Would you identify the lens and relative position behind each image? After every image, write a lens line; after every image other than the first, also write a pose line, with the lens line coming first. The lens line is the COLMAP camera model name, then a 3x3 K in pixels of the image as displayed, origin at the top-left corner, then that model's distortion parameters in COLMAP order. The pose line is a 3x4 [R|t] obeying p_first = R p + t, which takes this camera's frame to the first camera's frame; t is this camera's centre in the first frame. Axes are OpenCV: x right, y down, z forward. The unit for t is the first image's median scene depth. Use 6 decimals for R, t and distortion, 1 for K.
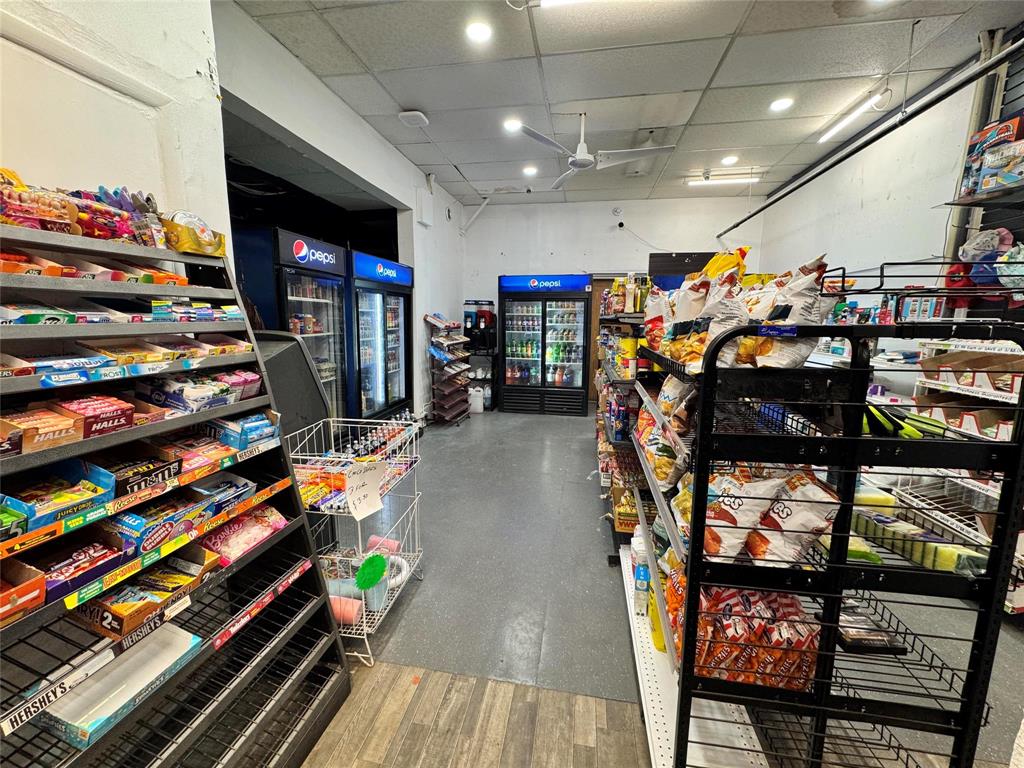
lens RADIAL K [[405.1, 0, 512.0], [0, 405.1, 384.0], [0, 0, 1]] dist [-0.001696, -0.000659]
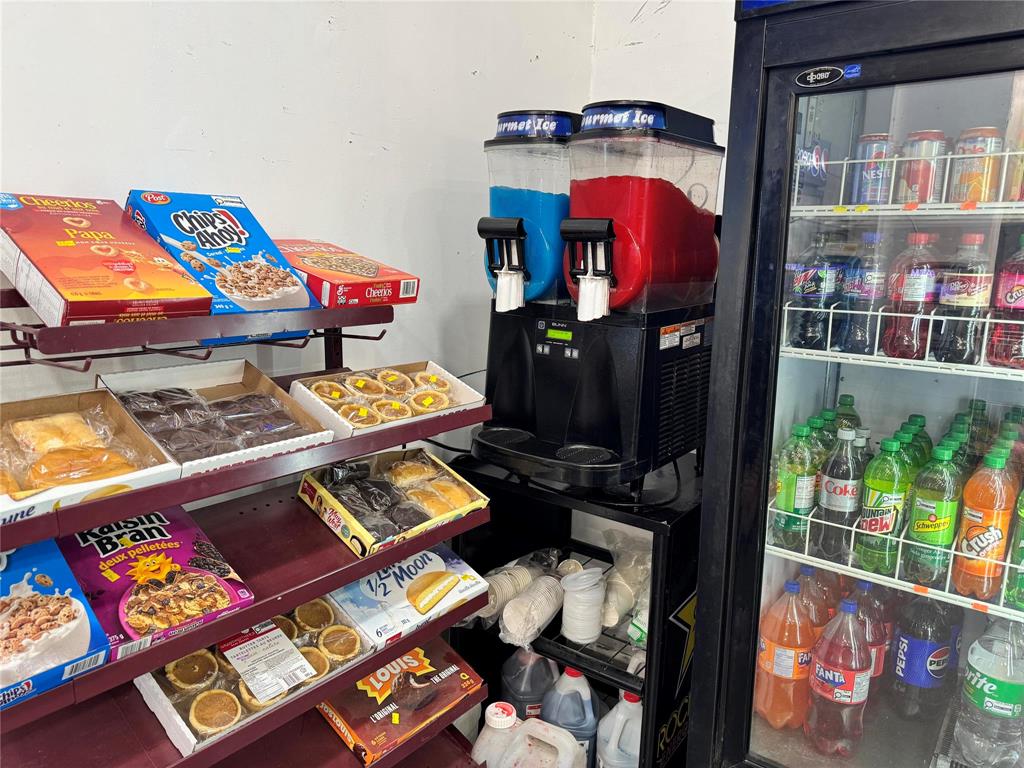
lens RADIAL K [[720.6, 0, 510.9], [0, 720.6, 388.0], [0, 0, 1]] dist [0.044516, -0.056825]
pose [[0.897175, 0.090153, -0.432376, 0.007996], [-0.085004, 0.995890, 0.031267, -0.137707], [0.433418, 0.008702, 0.901151, 0.885282]]
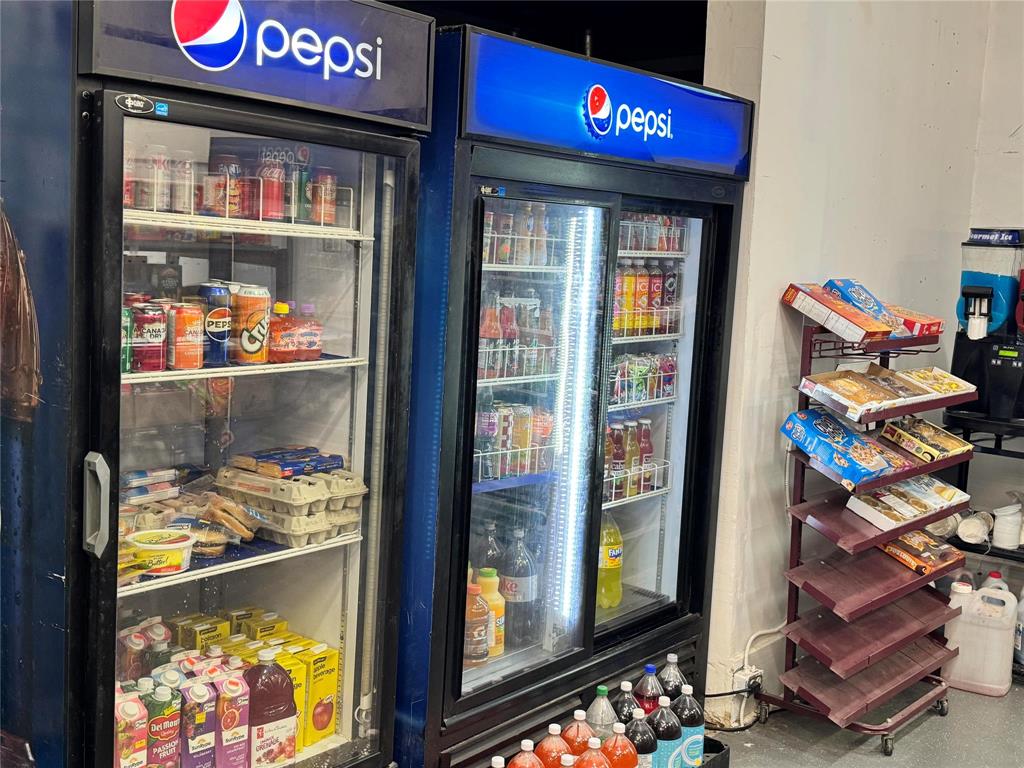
lens RADIAL K [[1127.3, 0, 518.2], [0, 1127.3, 383.3], [0, 0, 1]] dist [0.193994, -0.441374]
pose [[0.873832, 0.077210, -0.480059, -0.014604], [-0.107336, 0.993586, -0.035576, -0.066357], [0.474233, 0.082615, 0.876515, 0.297158]]
